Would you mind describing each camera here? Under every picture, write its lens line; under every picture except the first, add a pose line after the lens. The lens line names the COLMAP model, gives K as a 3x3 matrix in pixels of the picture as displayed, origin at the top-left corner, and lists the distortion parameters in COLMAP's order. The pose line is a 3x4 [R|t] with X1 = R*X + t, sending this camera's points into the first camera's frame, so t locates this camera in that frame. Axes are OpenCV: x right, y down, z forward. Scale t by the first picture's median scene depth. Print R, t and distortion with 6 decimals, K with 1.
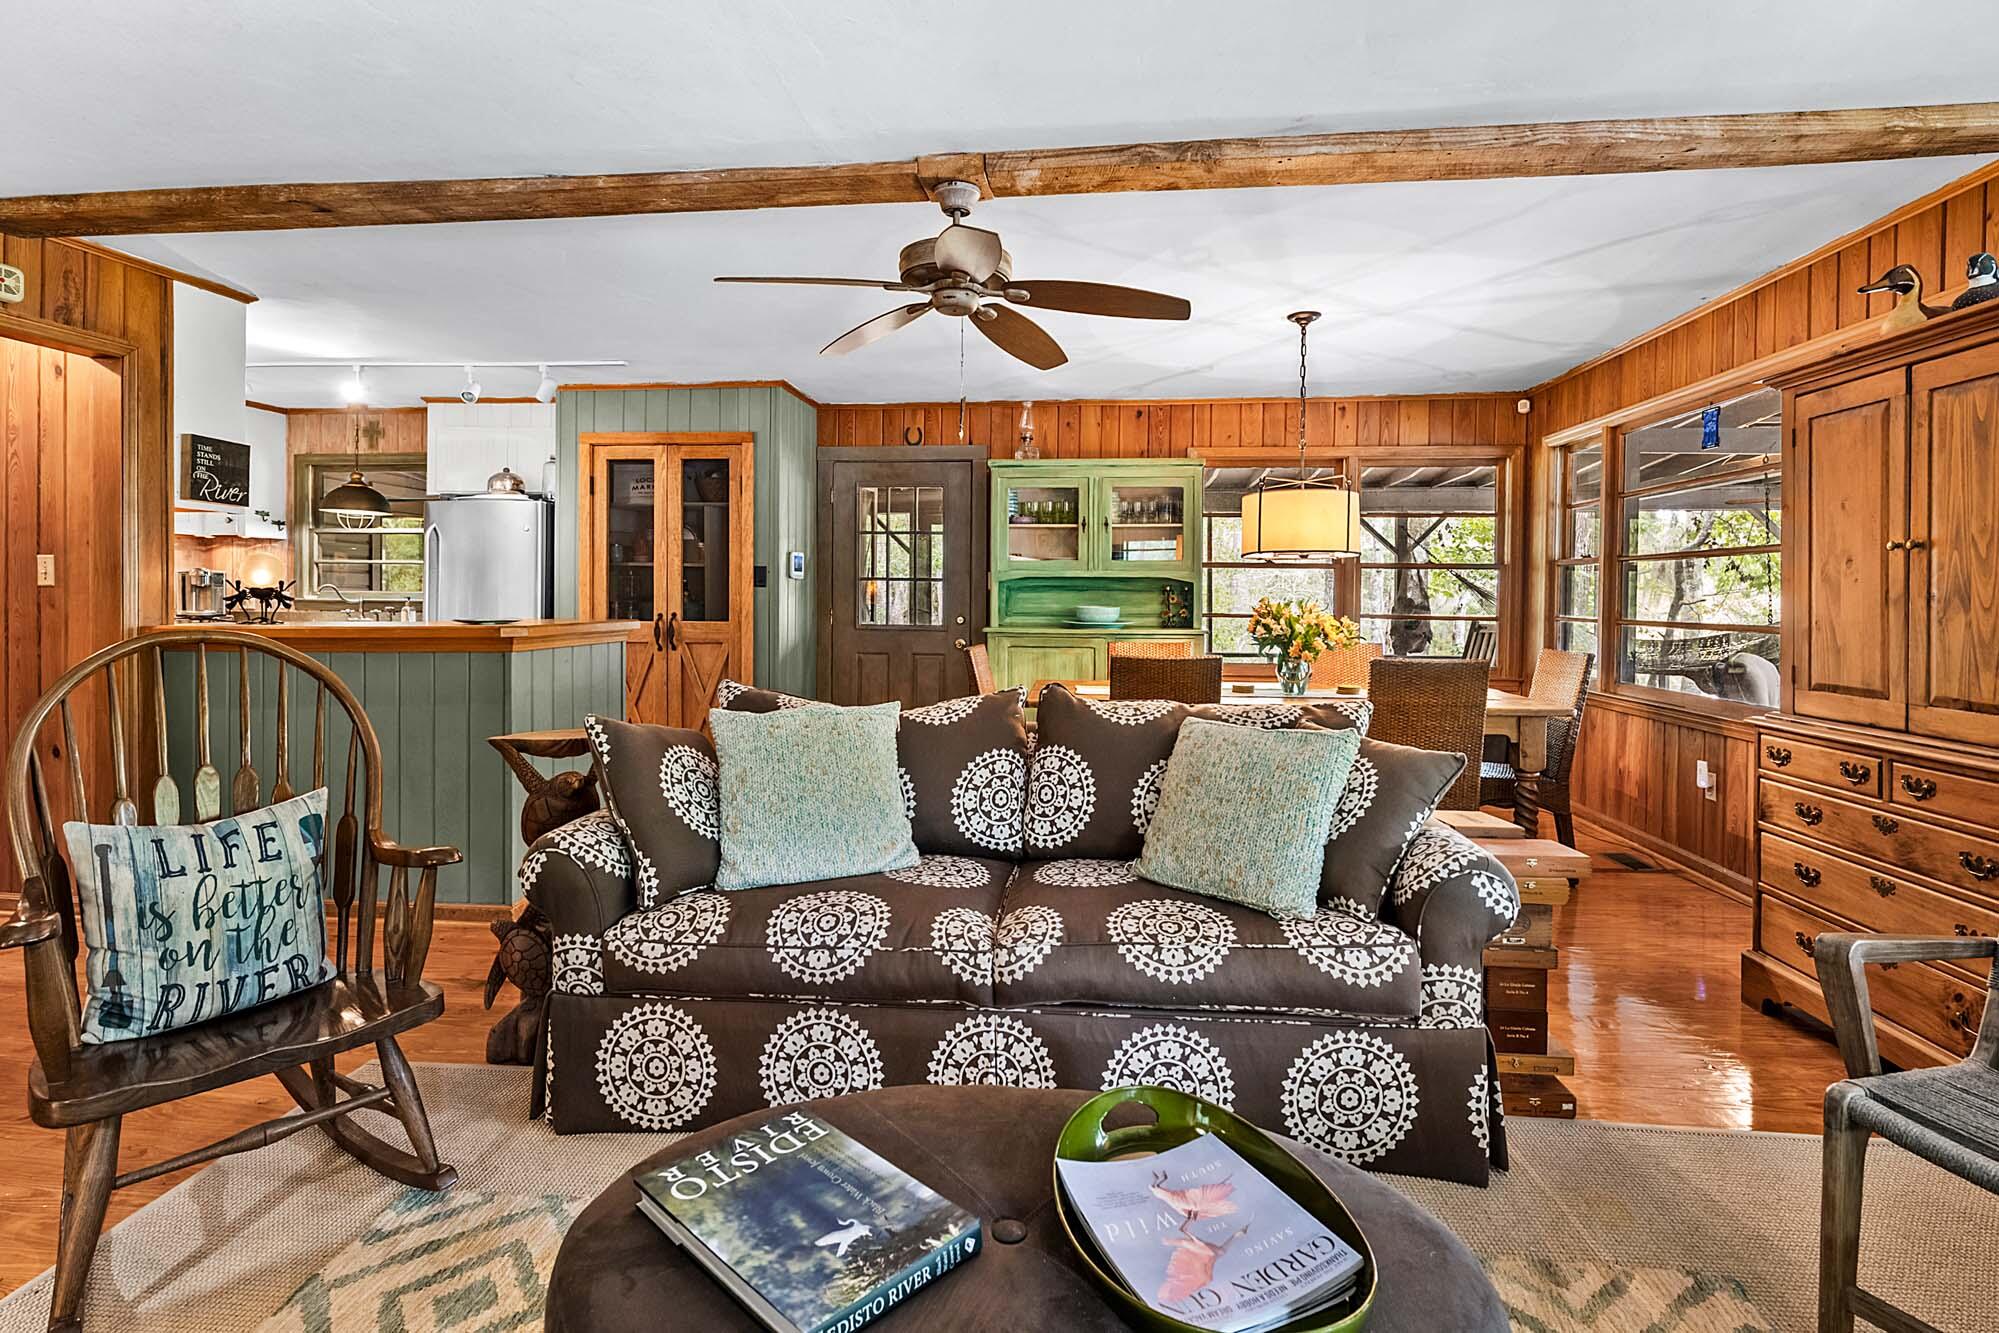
lens RADIAL K [[987.3, 0, 1012.3], [0, 987.3, 597.3], [0, 0, 1]] dist [0.000144, -0.001675]
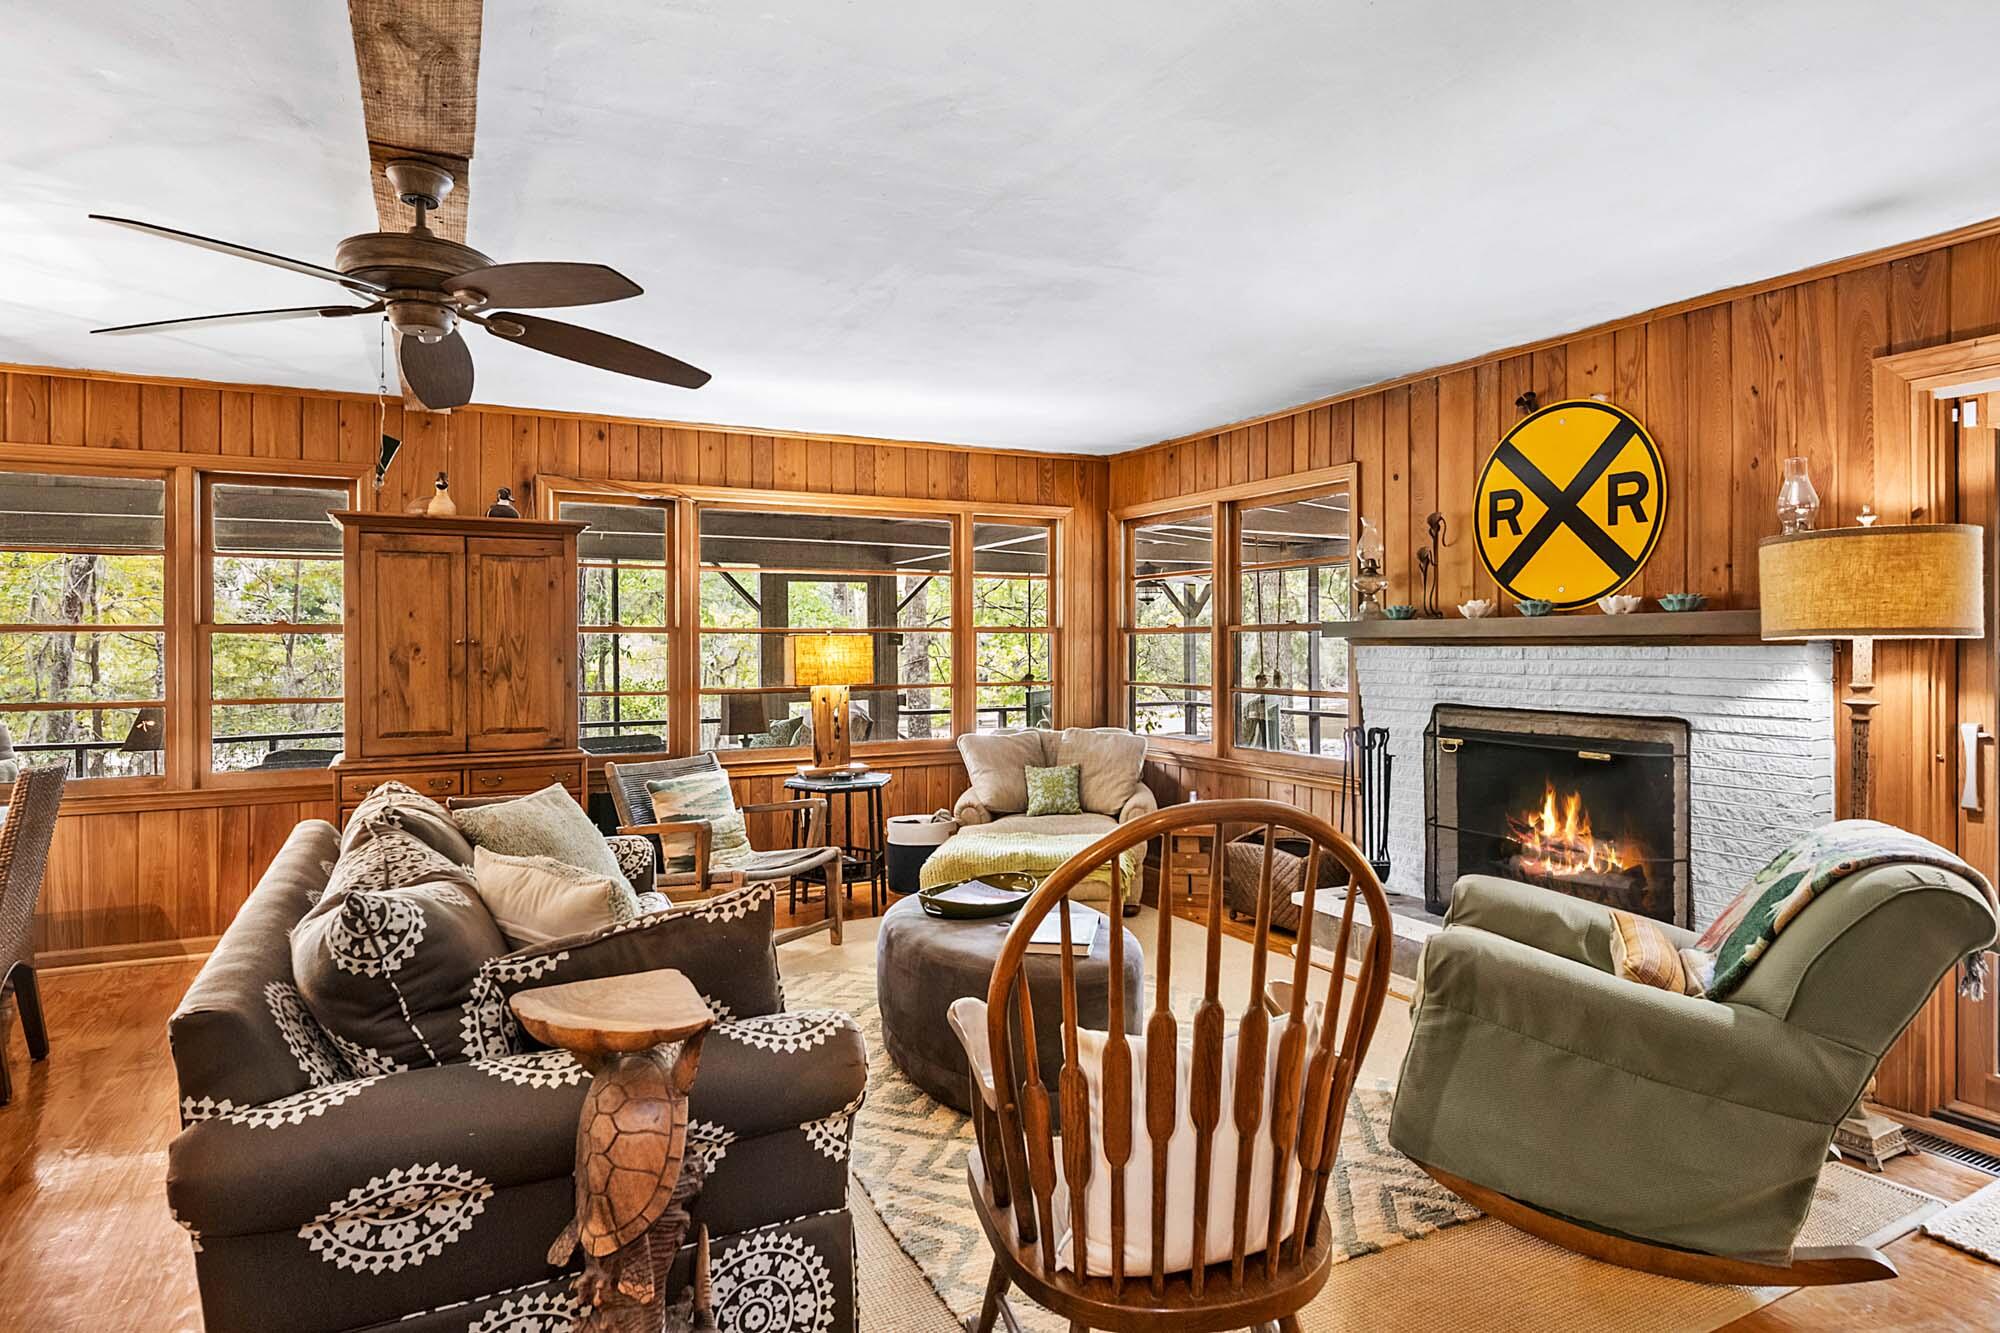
lens RADIAL K [[1071.8, 0, 1017.9], [0, 1071.8, 660.8], [0, 0, 1]] dist [-0.006337, 0.000851]
pose [[-0.548837, -0.018697, 0.835721, -0.953306], [0.002398, 0.999711, 0.023940, -0.052315], [-0.835926, 0.015143, -0.548633, 1.029534]]
